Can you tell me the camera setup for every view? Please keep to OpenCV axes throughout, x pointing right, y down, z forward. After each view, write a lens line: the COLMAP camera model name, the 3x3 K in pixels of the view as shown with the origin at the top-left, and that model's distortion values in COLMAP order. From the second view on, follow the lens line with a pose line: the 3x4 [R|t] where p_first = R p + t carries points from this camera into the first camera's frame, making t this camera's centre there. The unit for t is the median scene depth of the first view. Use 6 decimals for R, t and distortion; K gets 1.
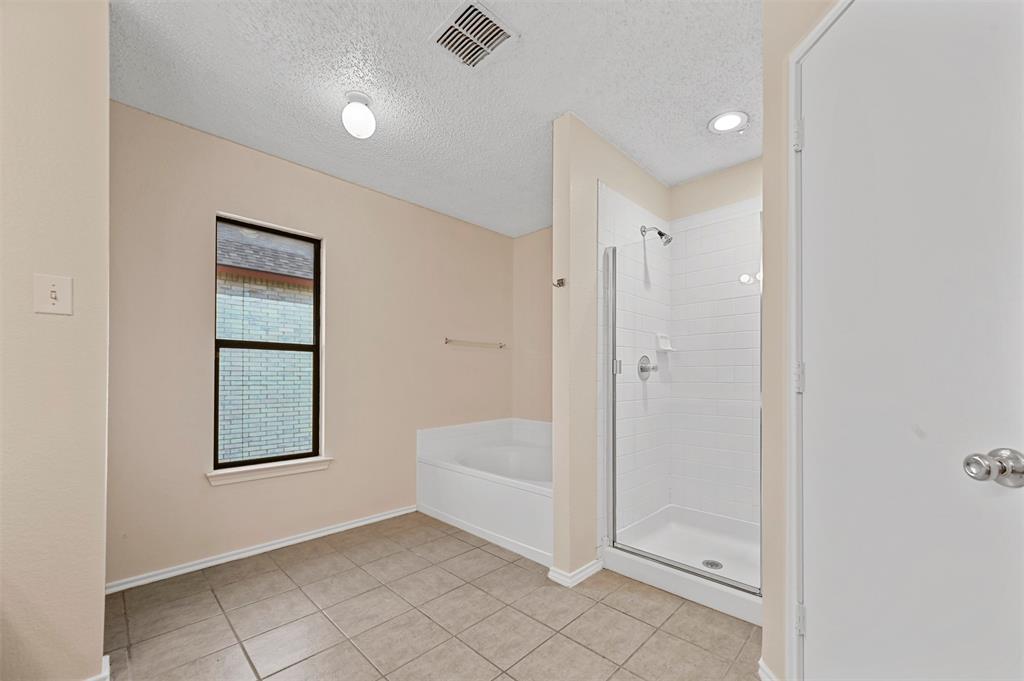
lens RADIAL K [[407.9, 0, 551.7], [0, 407.9, 373.8], [0, 0, 1]] dist [0.001548, 0.000069]
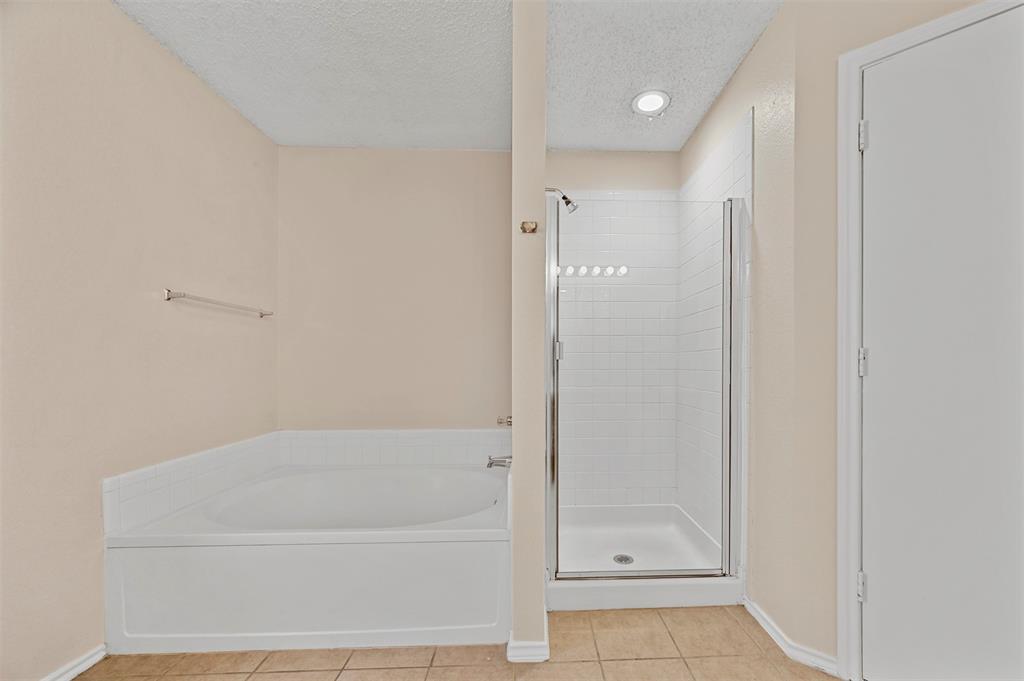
lens RADIAL K [[407.9, 0, 517.8], [0, 407.9, 360.3], [0, 0, 1]] dist [0.001548, 0.000069]
pose [[0.716225, 0.008653, 0.697815, -0.435750], [-0.001784, 0.999943, -0.010569, 0.009601], [-0.697867, 0.006325, 0.716200, 0.465136]]
